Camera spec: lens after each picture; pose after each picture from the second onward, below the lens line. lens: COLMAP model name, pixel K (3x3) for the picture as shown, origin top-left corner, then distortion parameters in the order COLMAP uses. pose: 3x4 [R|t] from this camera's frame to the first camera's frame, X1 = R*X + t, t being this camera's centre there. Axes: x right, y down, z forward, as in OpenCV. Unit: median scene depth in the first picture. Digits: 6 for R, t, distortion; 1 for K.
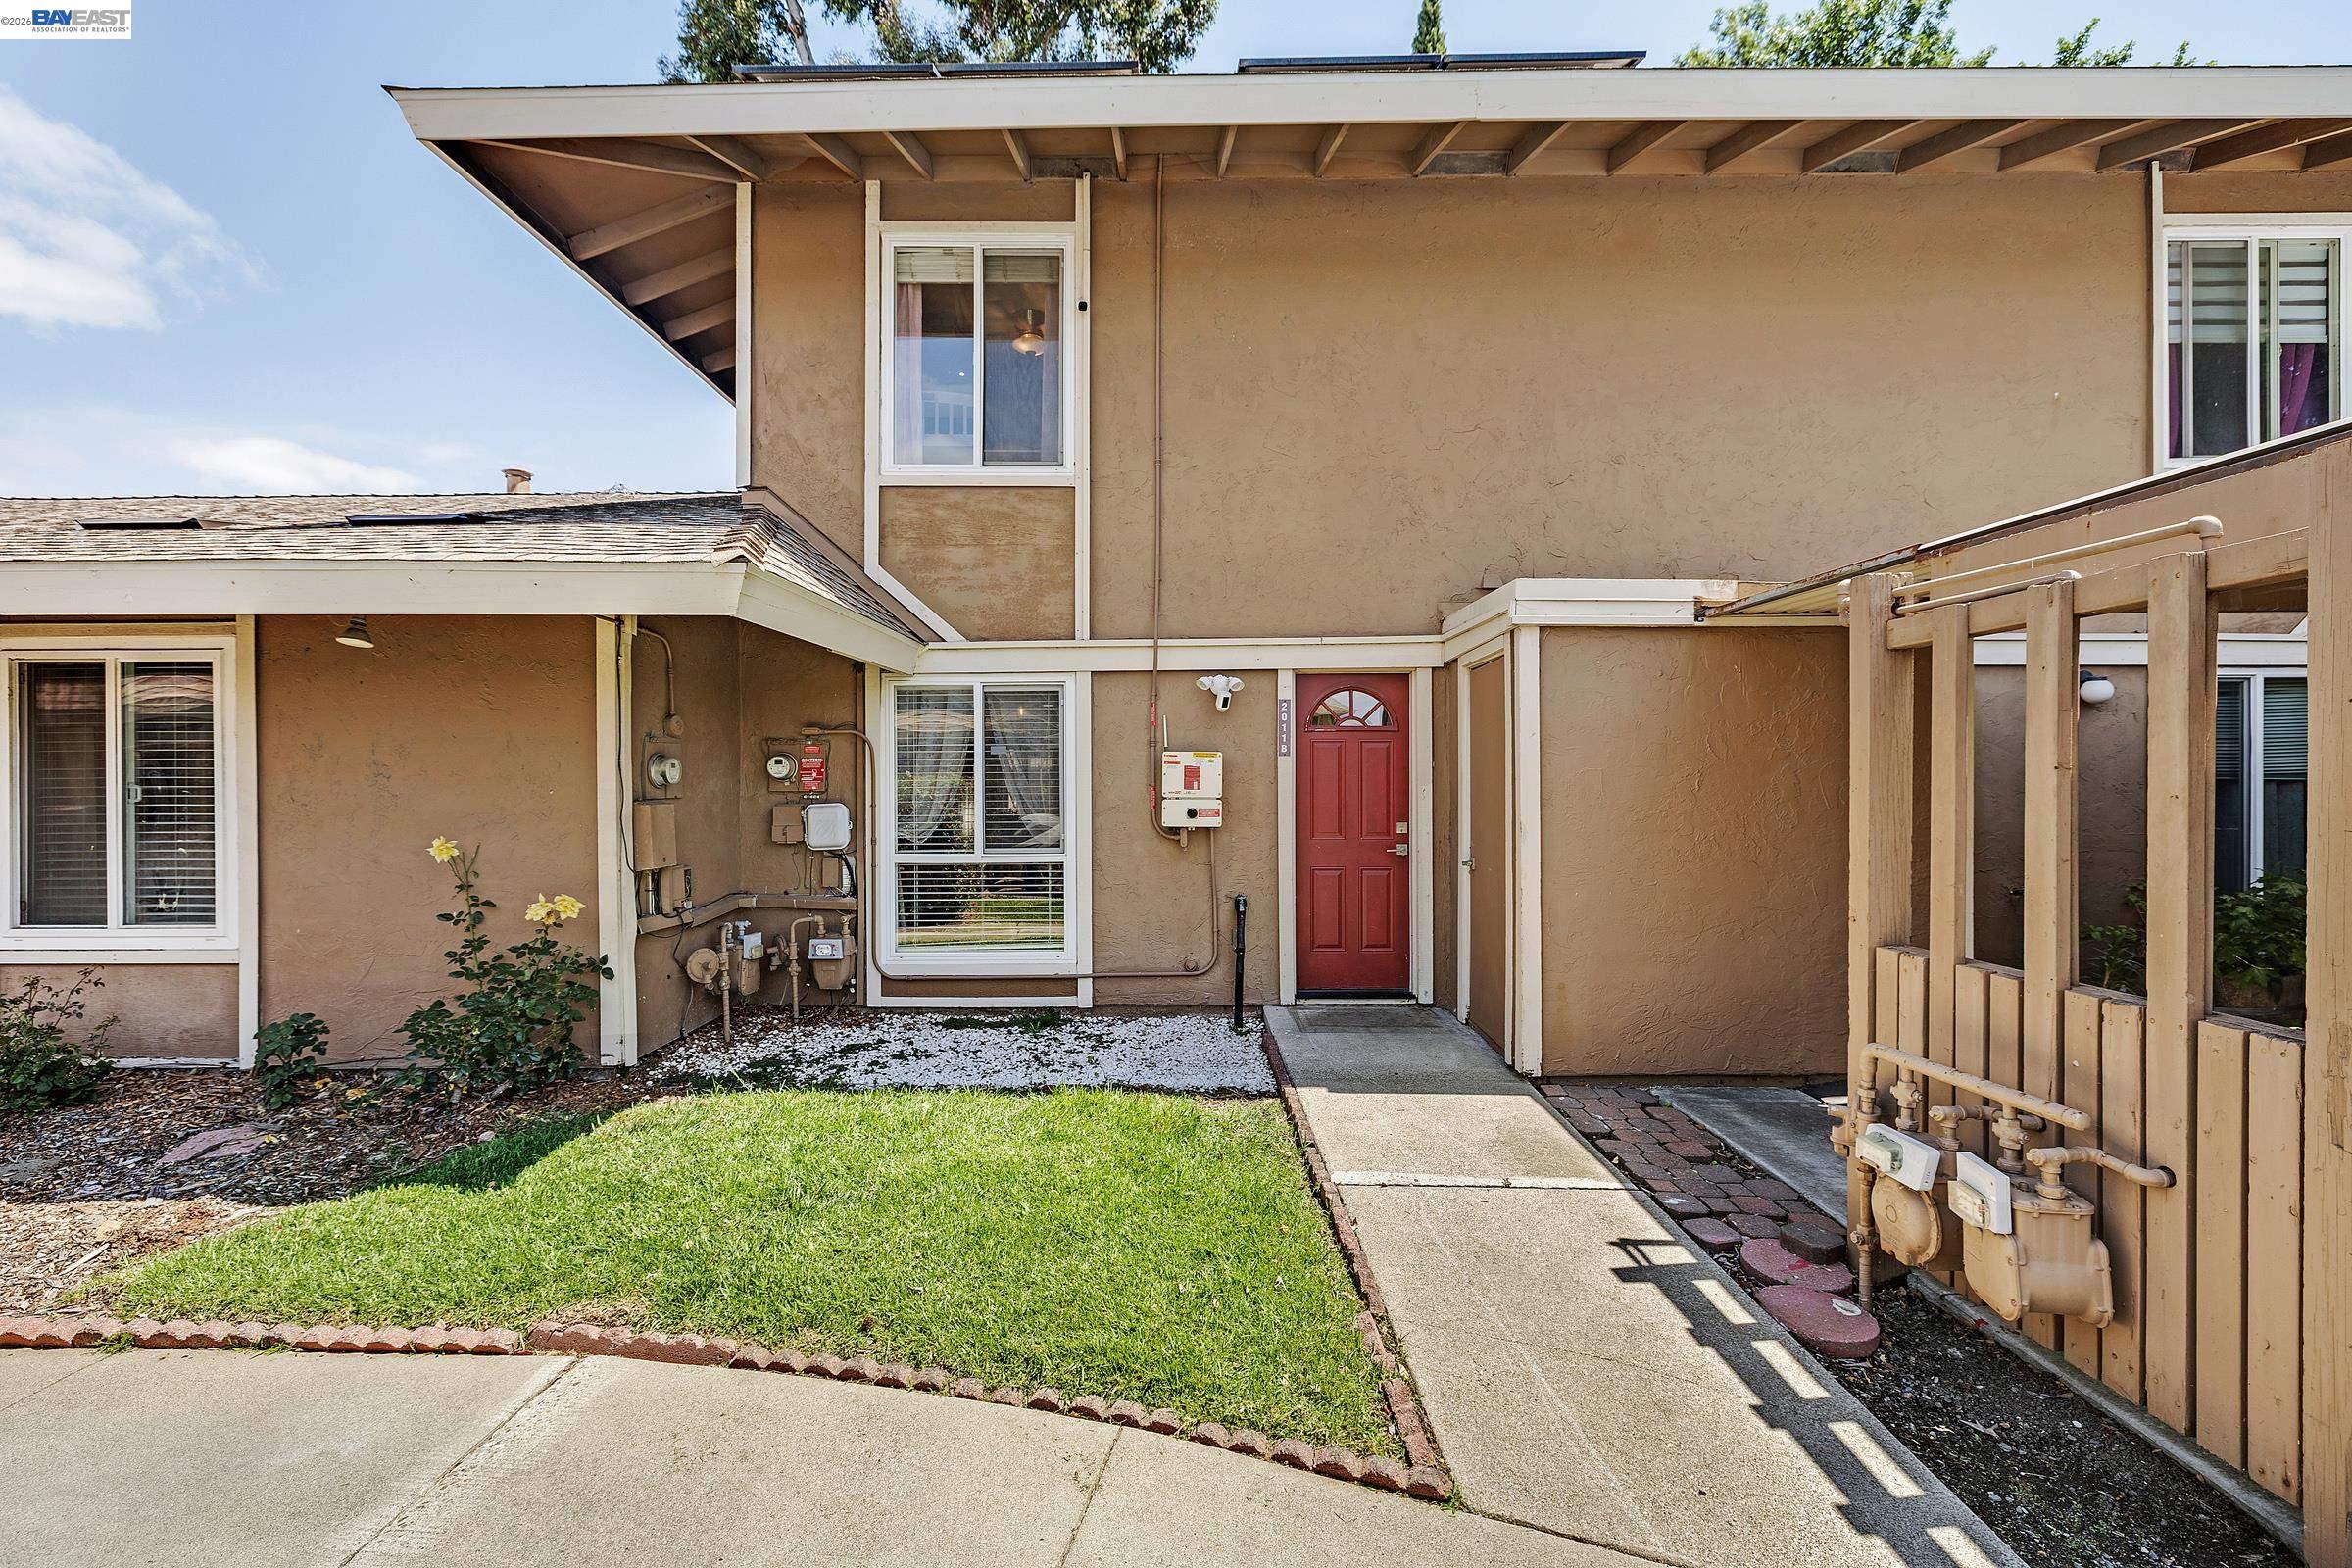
lens RADIAL K [[984.2, 0, 1167.0], [0, 984.2, 784.4], [0, 0, 1]] dist [0.000059, 0.000231]
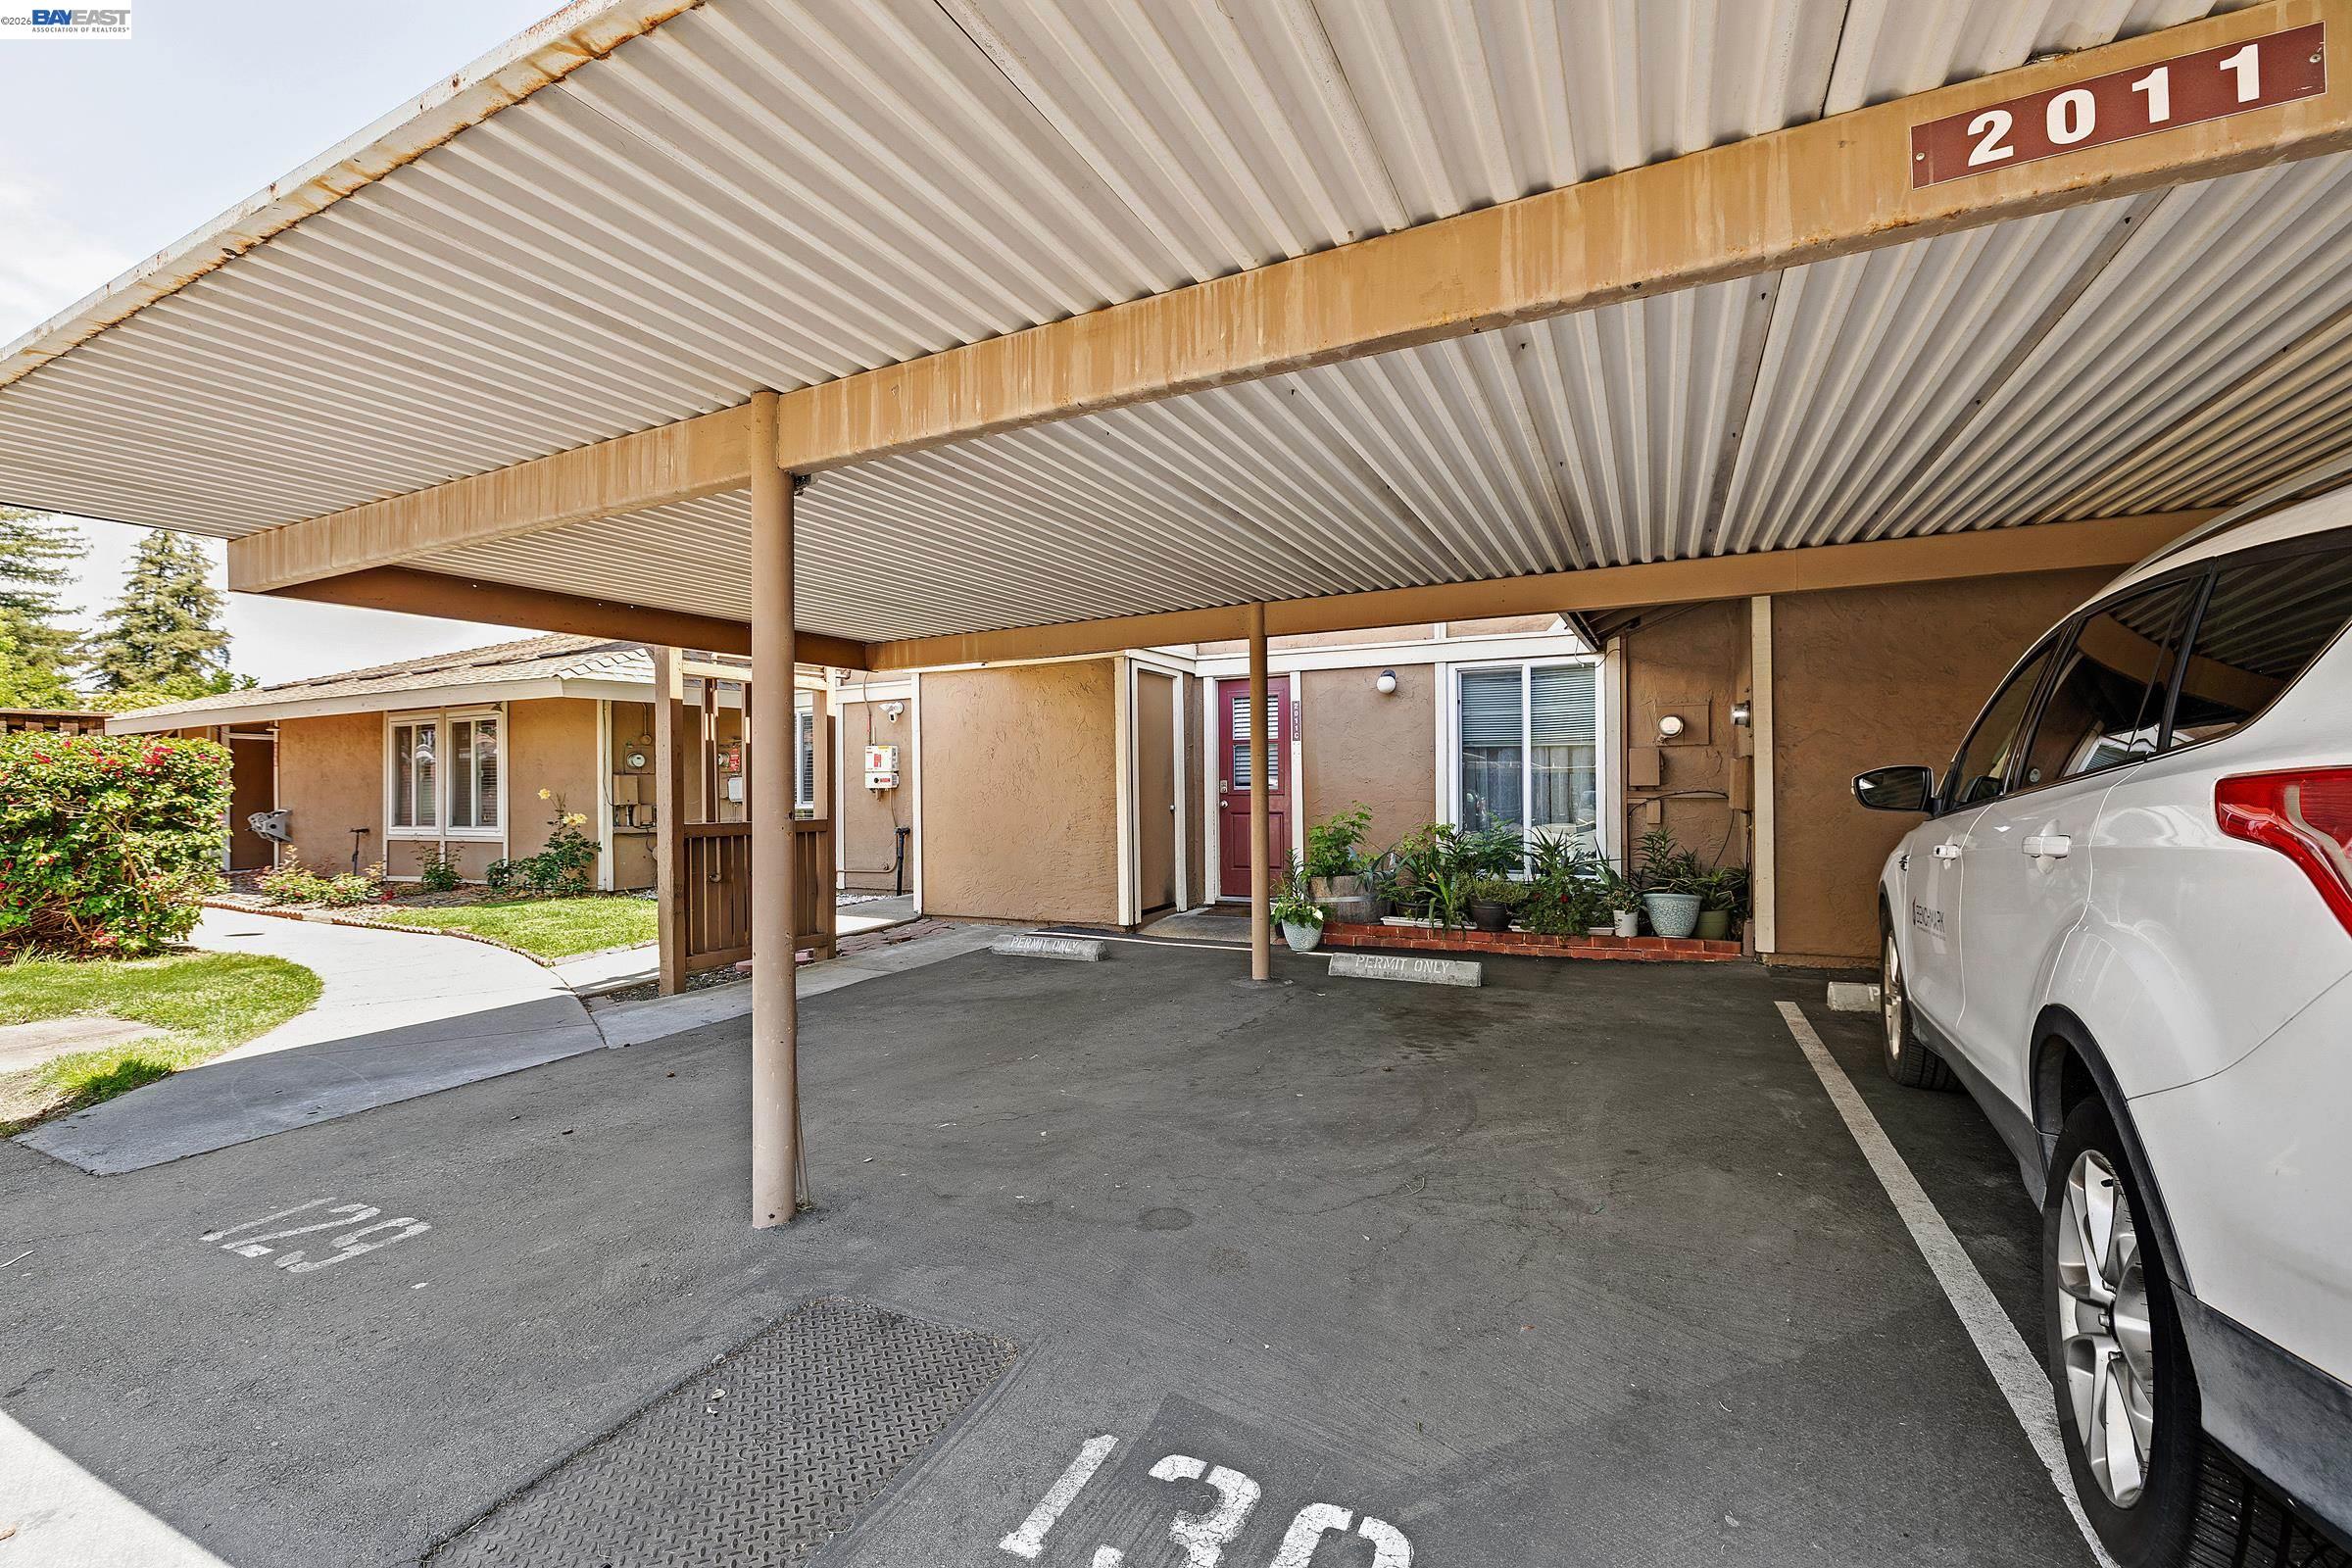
lens RADIAL K [[984.2, 0, 1175.3], [0, 984.2, 788.3], [0, 0, 1]] dist [0.000059, 0.000231]
pose [[0.898202, -0.007771, -0.439514, 1.320535], [0.005778, 0.999966, -0.005873, 0.058325], [0.439545, 0.002736, 0.898216, -0.374844]]
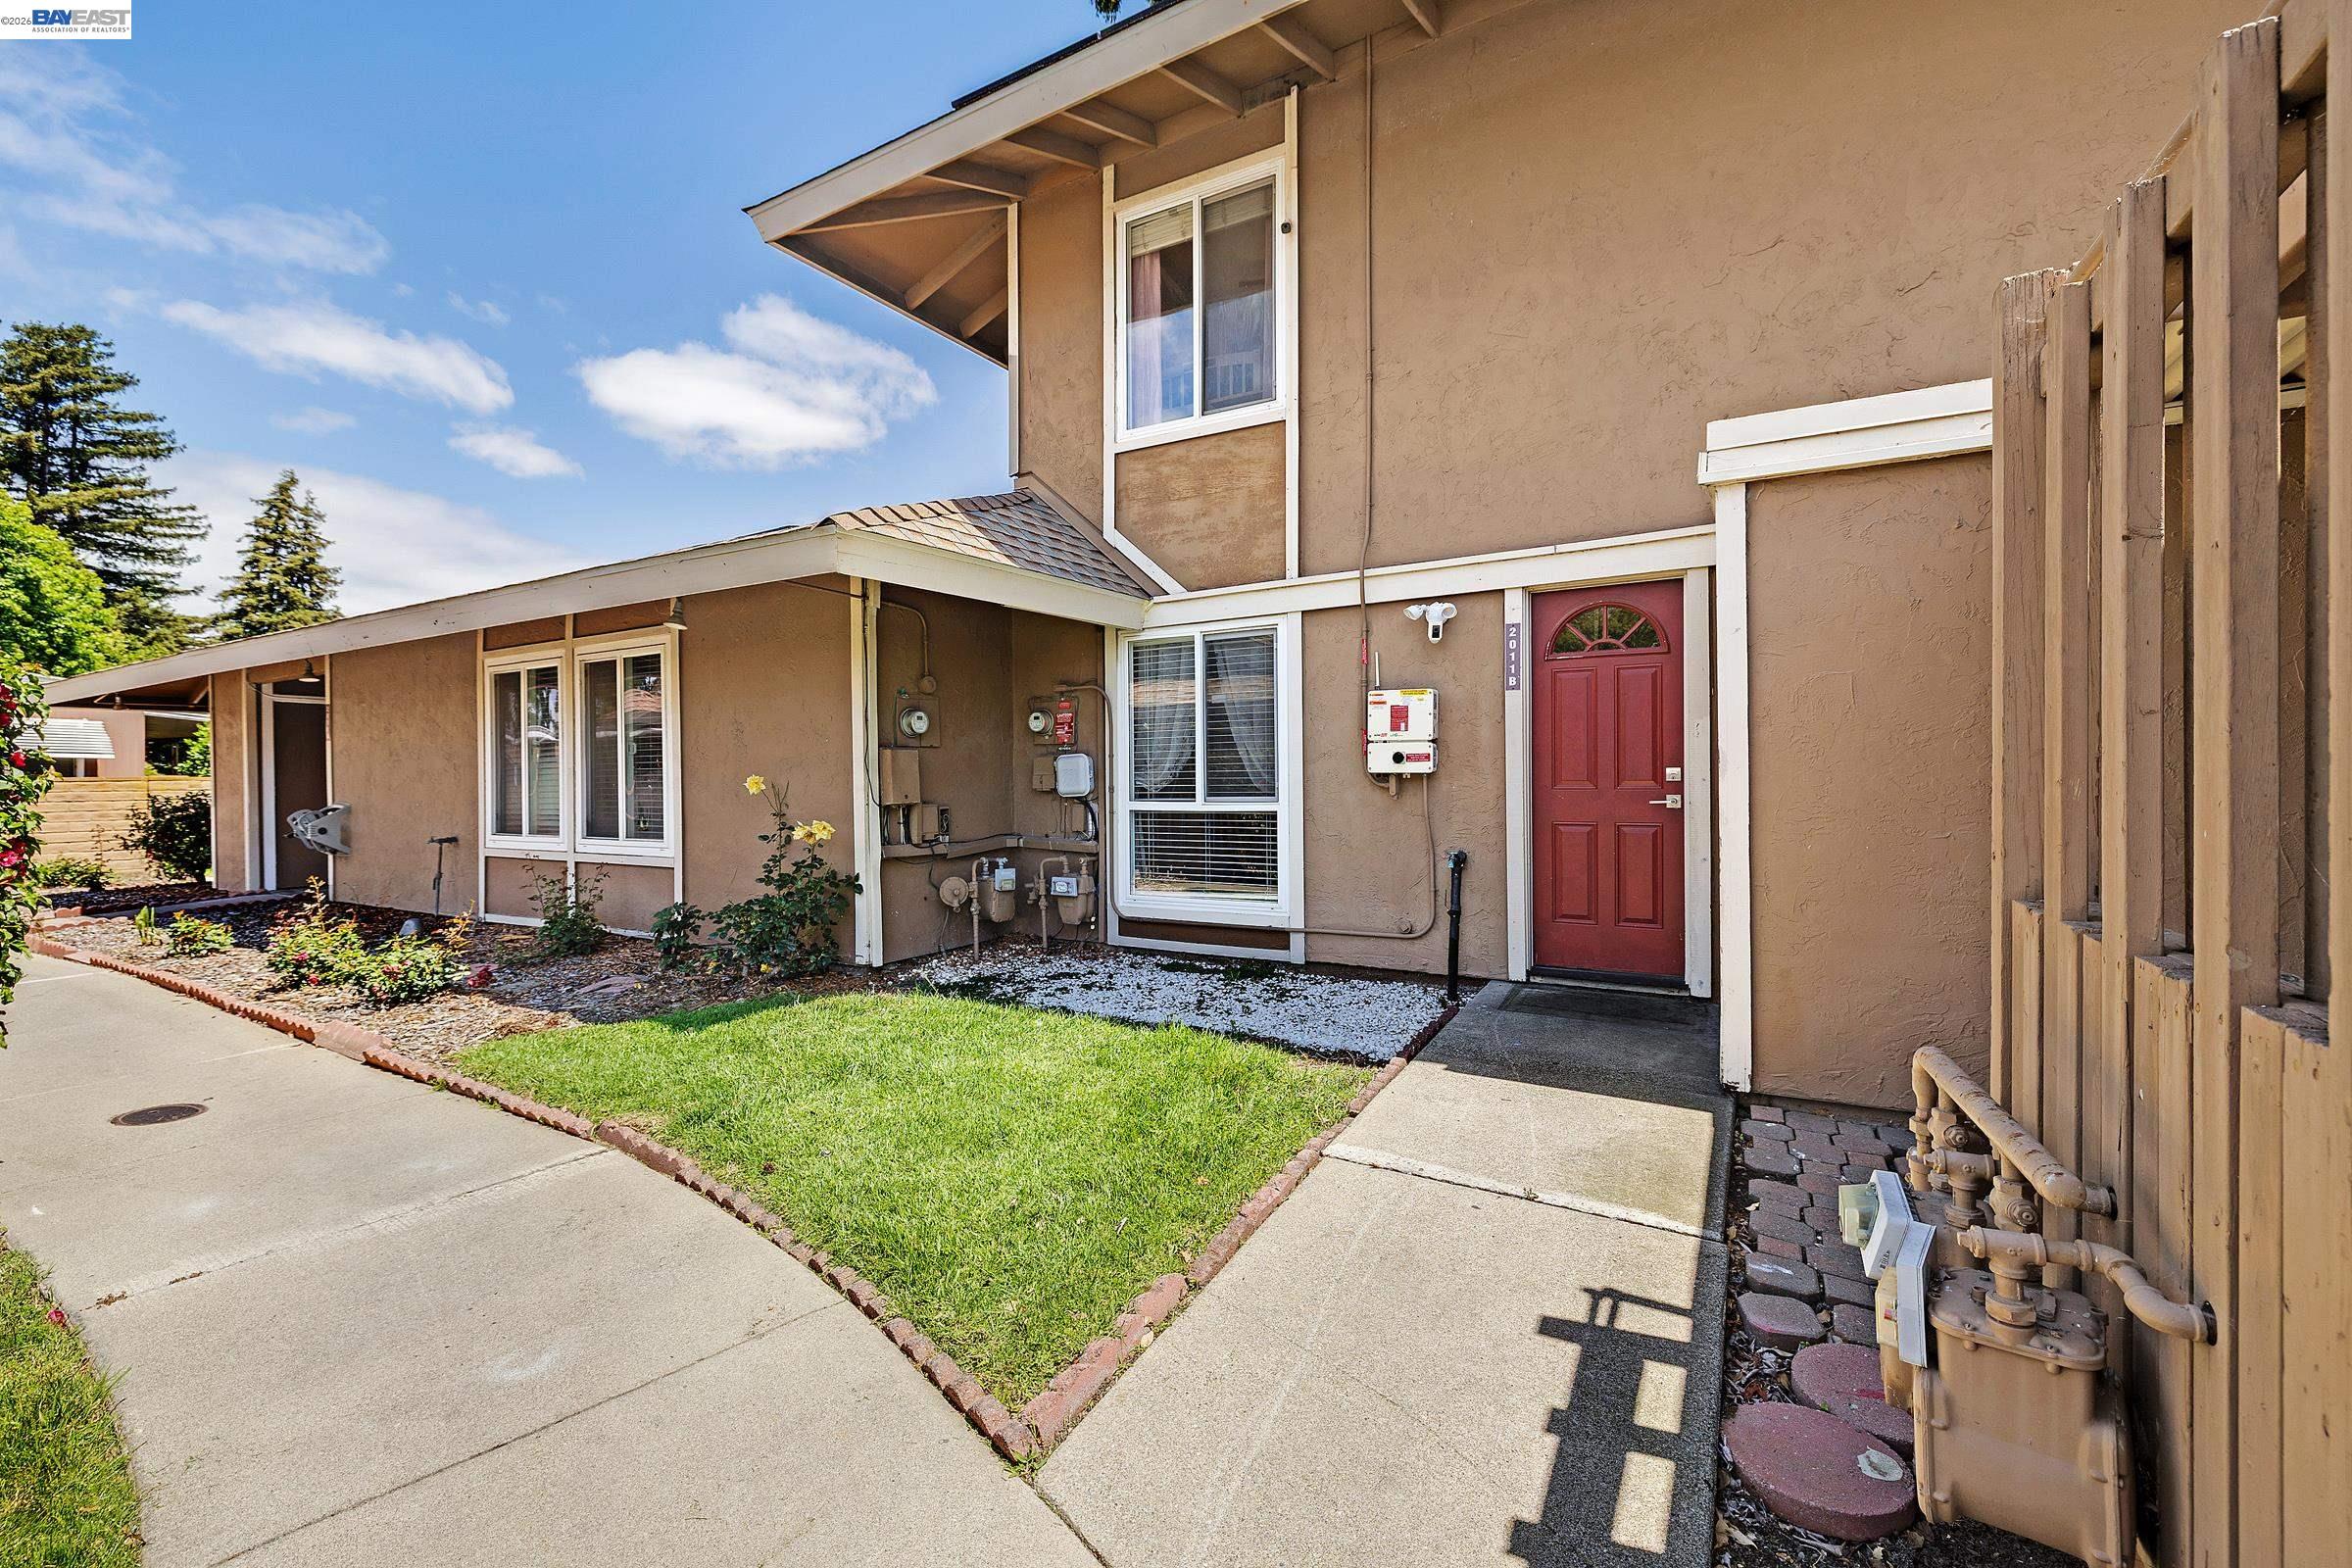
lens RADIAL K [[984.2, 0, 1178.6], [0, 984.2, 781.9], [0, 0, 1]] dist [0.000059, 0.000231]
pose [[0.864859, -0.003099, -0.502005, 0.308596], [0.006671, 0.999964, 0.005321, 0.046135], [0.501970, -0.007951, 0.864848, 0.120897]]
